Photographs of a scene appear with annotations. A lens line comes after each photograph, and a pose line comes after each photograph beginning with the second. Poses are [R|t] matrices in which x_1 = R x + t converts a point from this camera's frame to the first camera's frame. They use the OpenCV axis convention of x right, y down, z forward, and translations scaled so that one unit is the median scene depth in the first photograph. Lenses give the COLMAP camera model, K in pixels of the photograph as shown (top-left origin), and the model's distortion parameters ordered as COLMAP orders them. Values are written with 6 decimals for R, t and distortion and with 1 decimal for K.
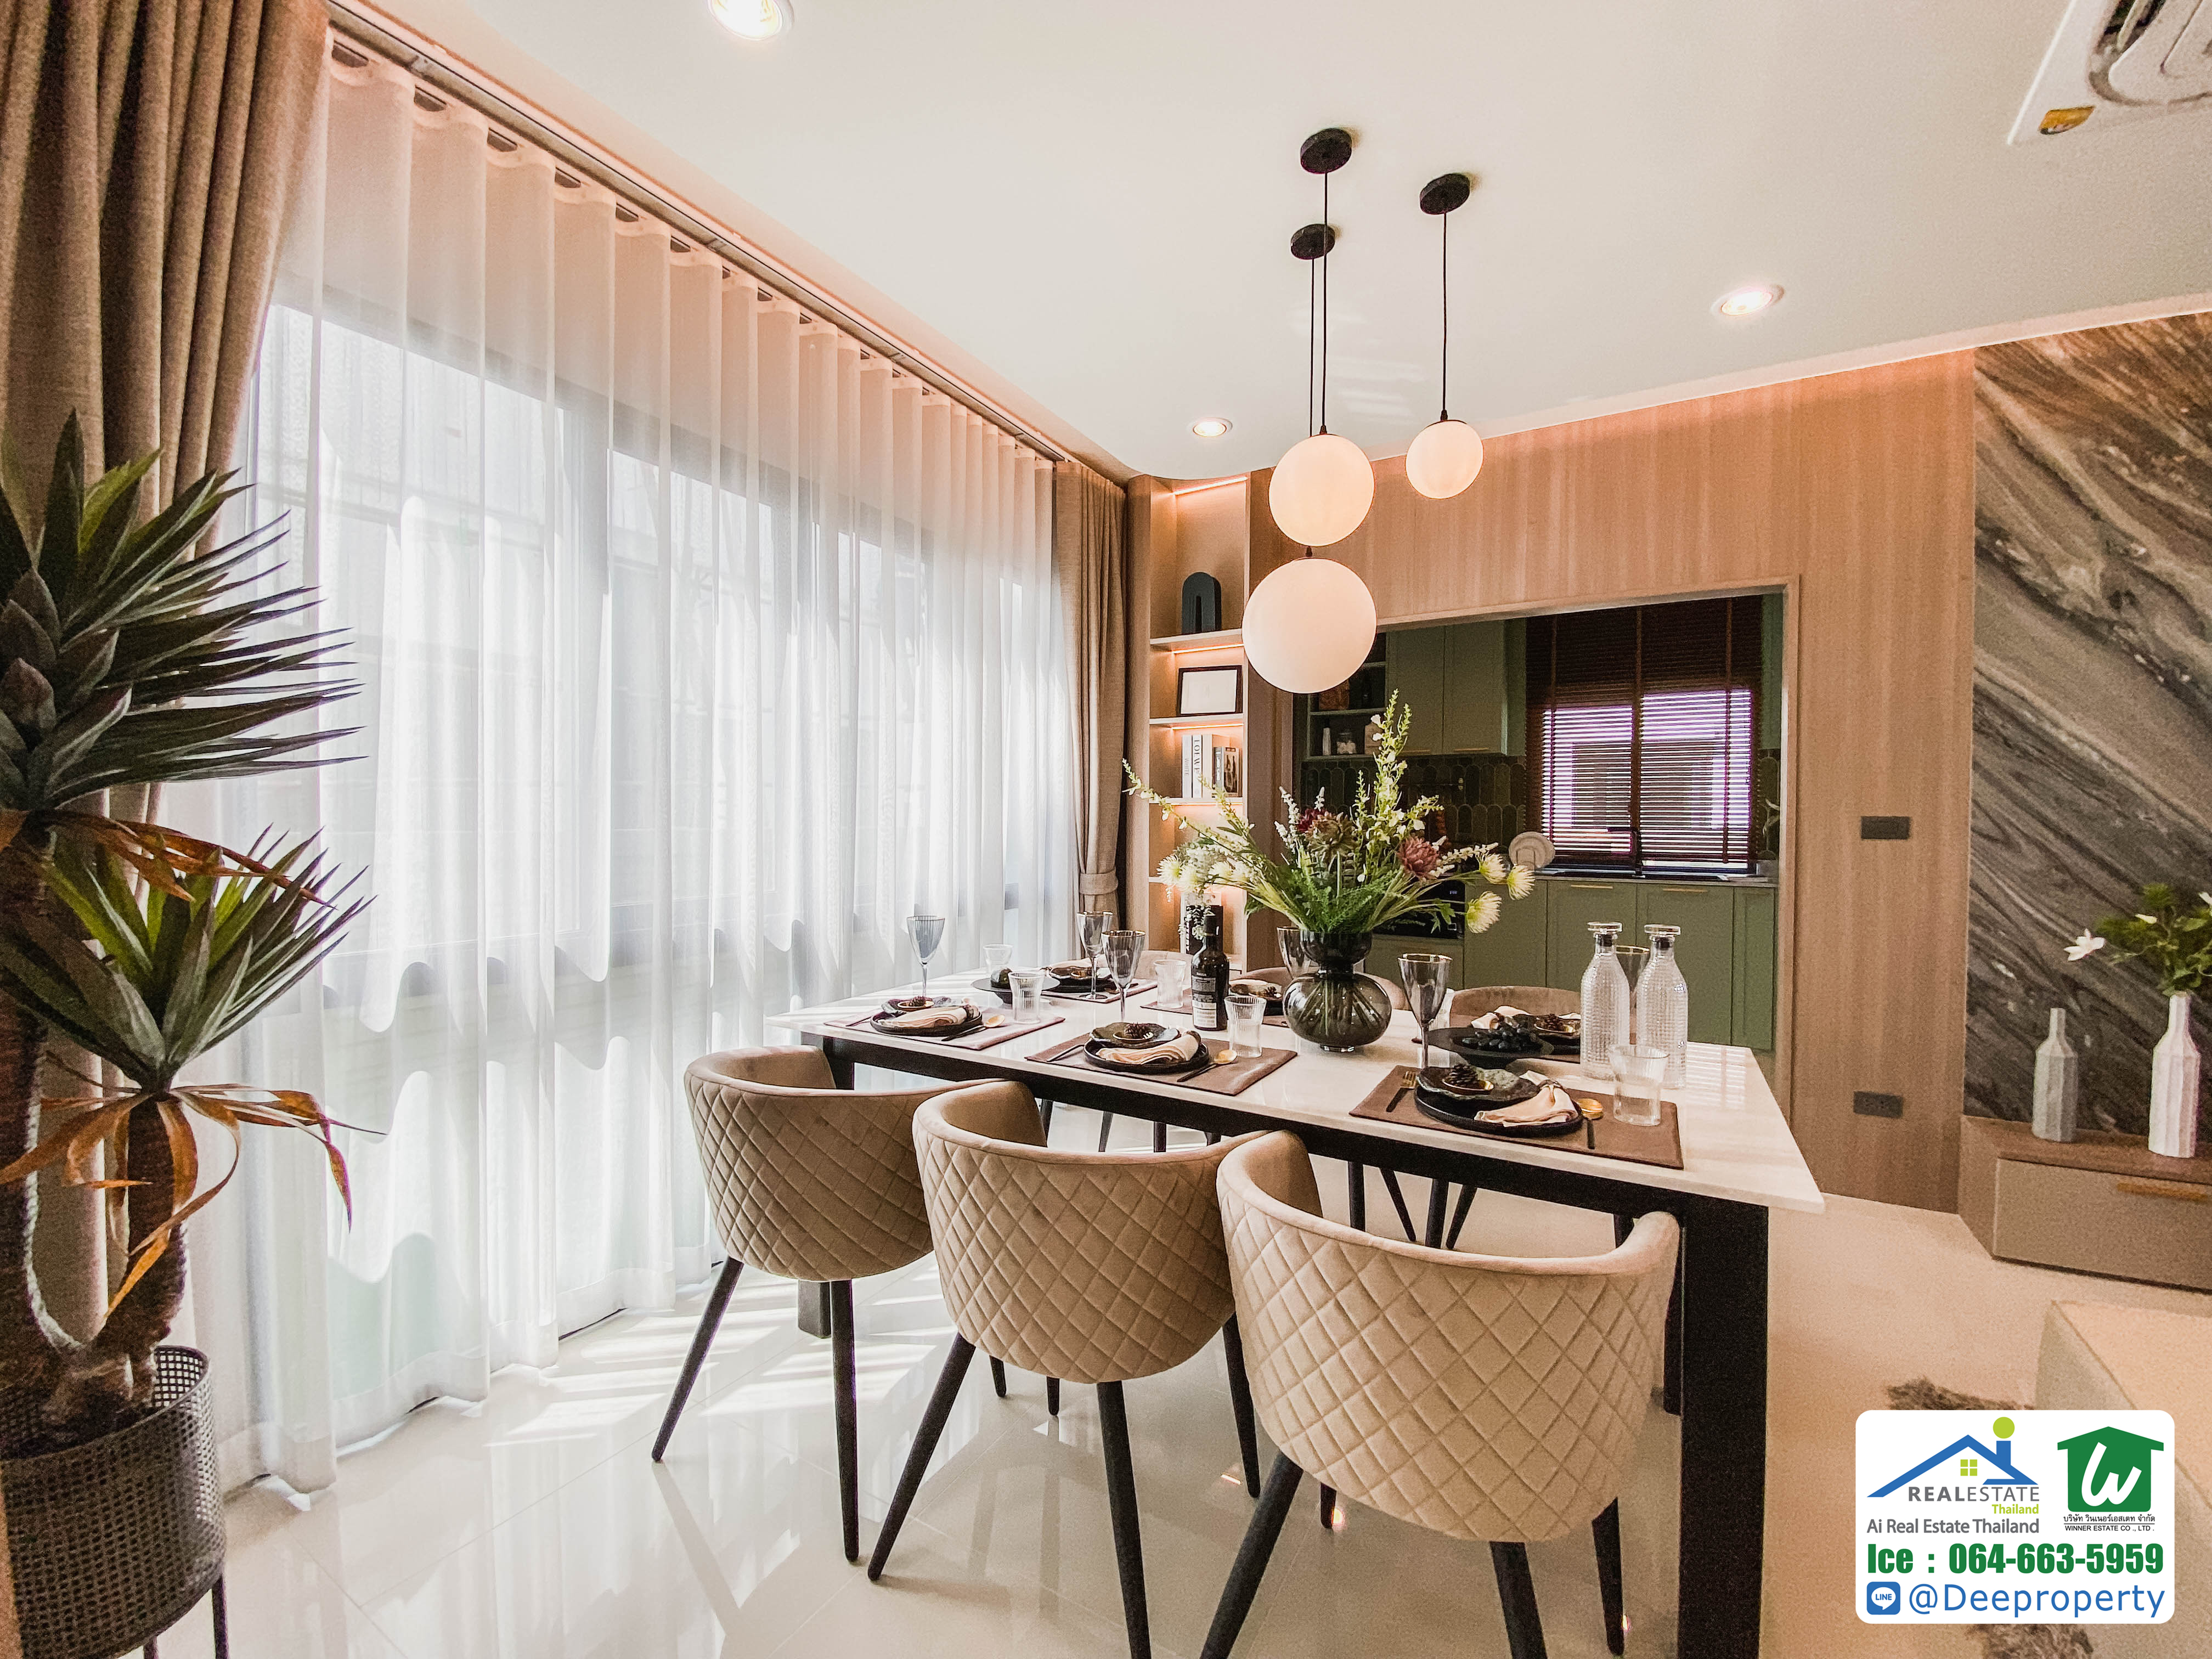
lens RADIAL K [[891.2, 0, 1111.5], [0, 891.2, 829.9], [0, 0, 1]] dist [0.025095, -0.021937]
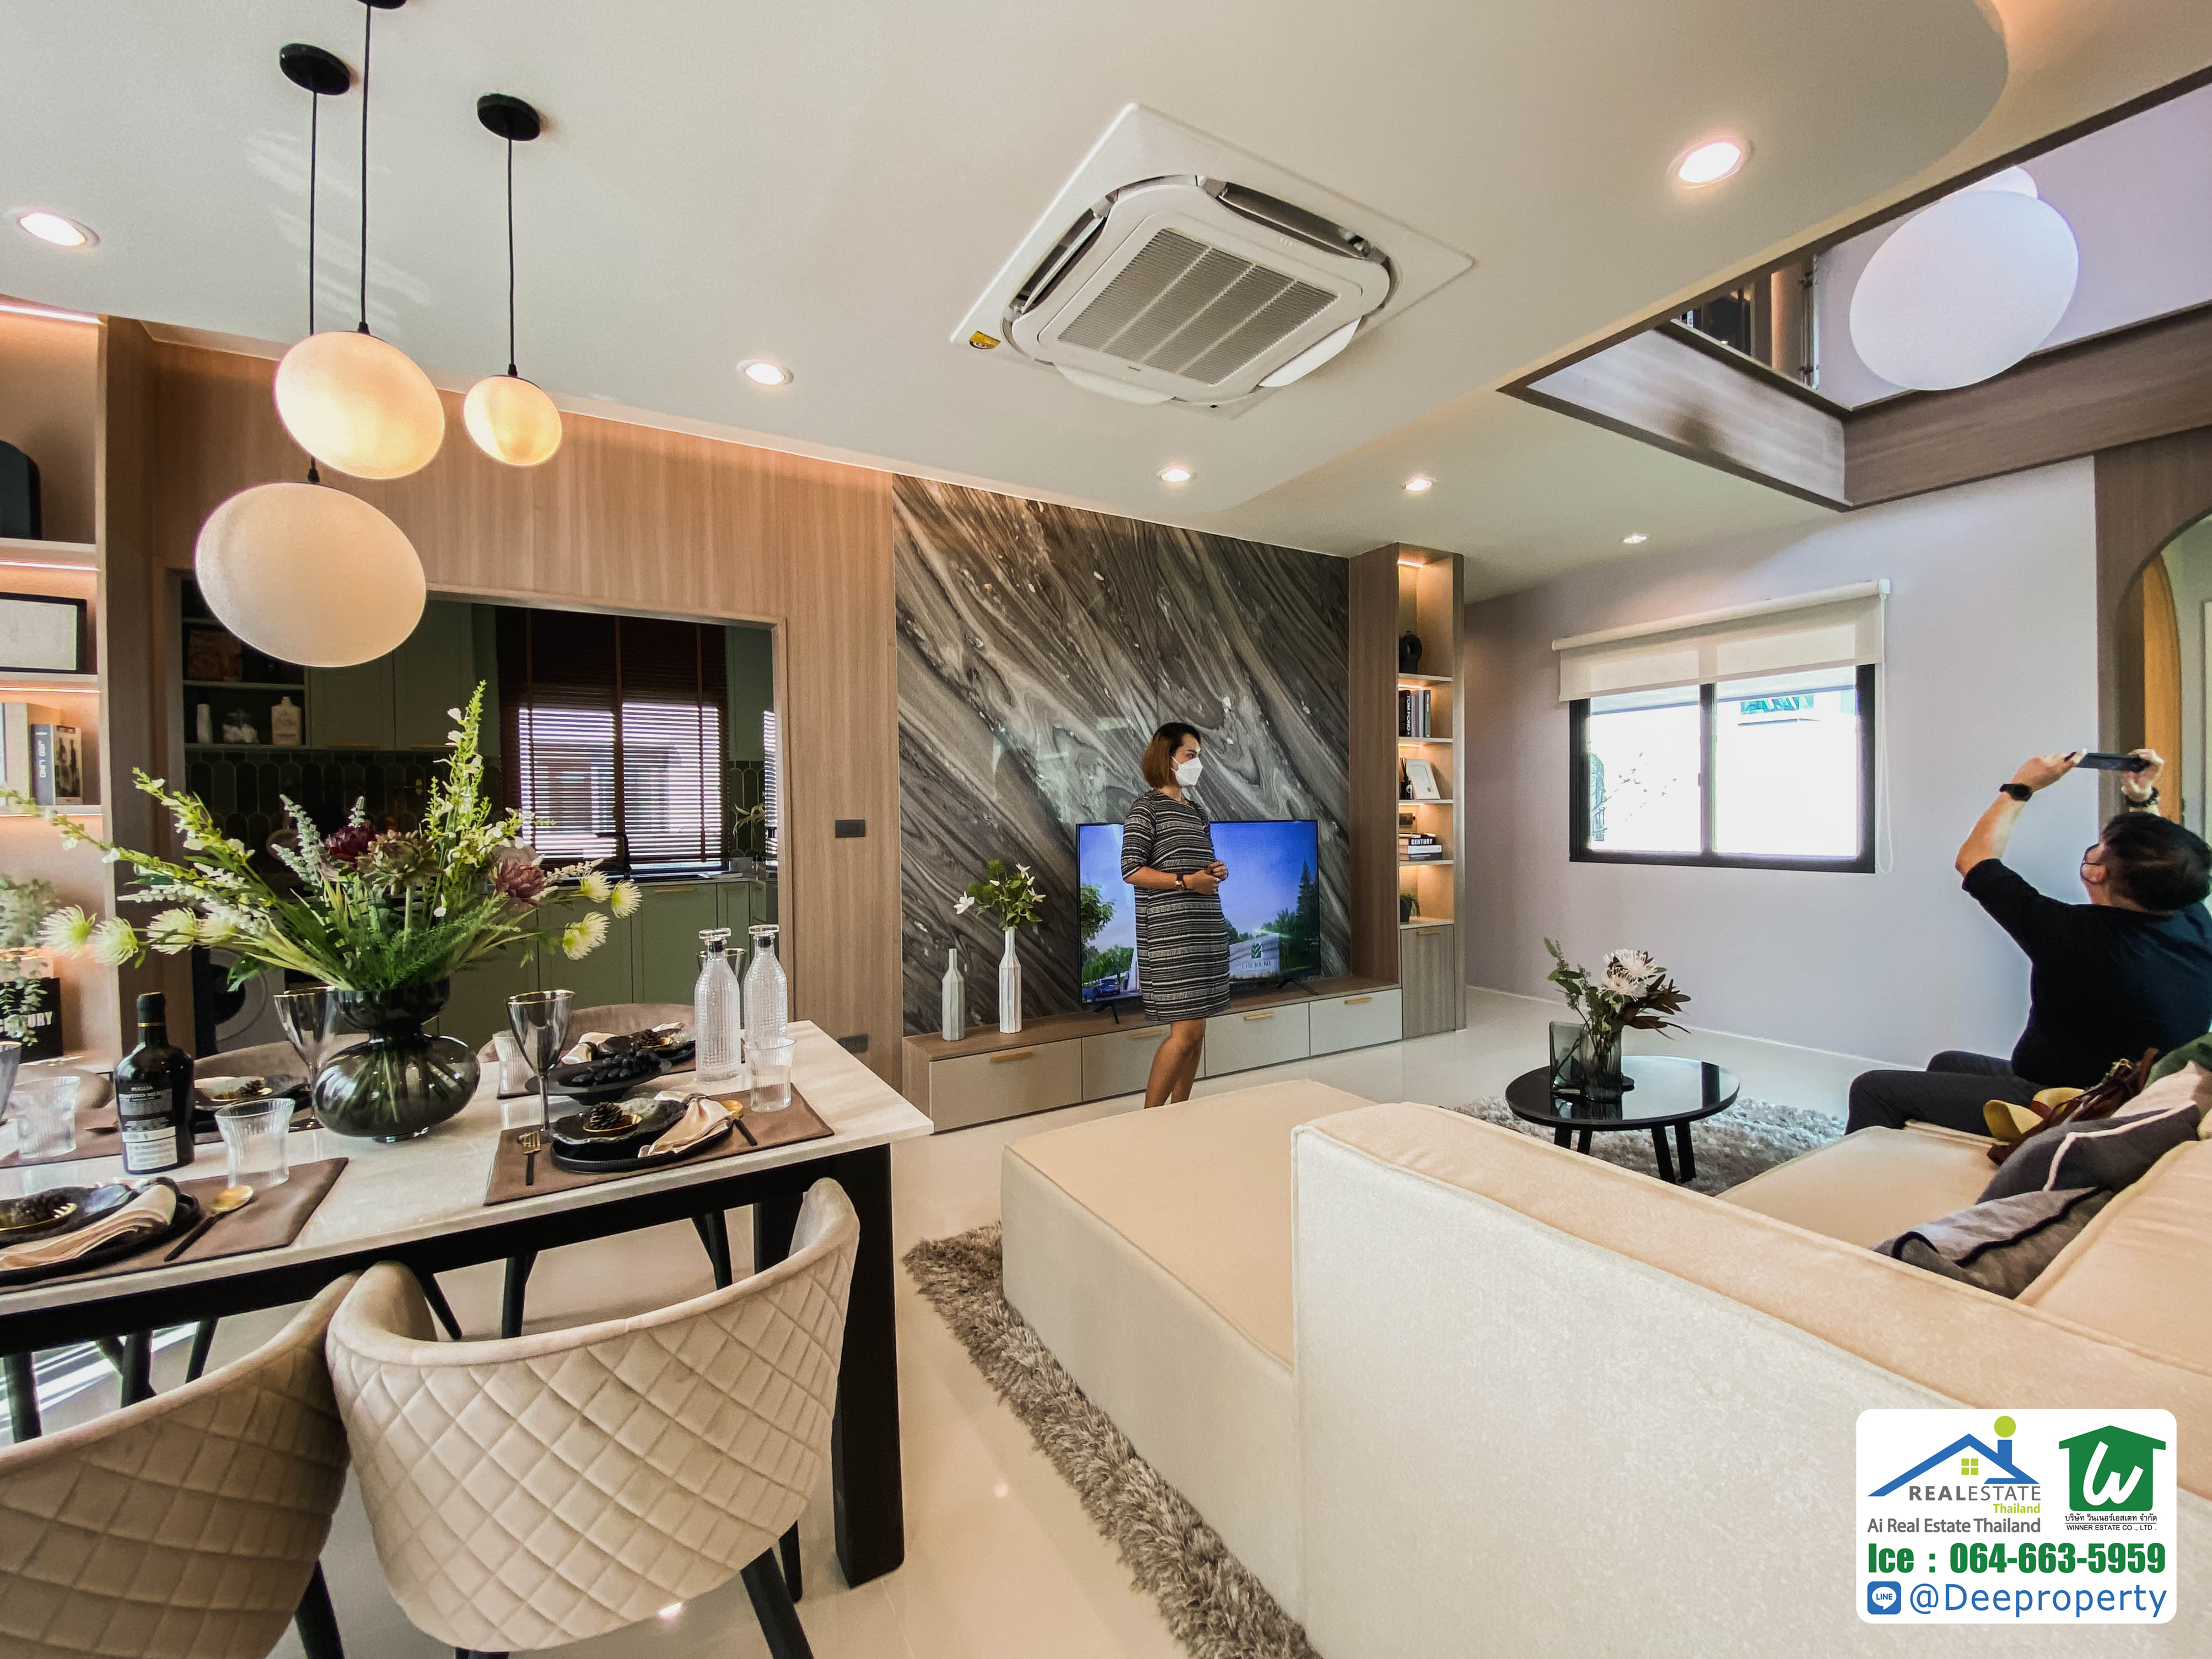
lens RADIAL K [[894.2, 0, 1105.9], [0, 894.2, 836.3], [0, 0, 1]] dist [0.044264, -0.033392]
pose [[0.481416, -0.032847, 0.875876, -0.101474], [0.028385, 0.999358, 0.021876, -0.010668], [-0.876032, 0.014330, 0.482040, 0.064982]]
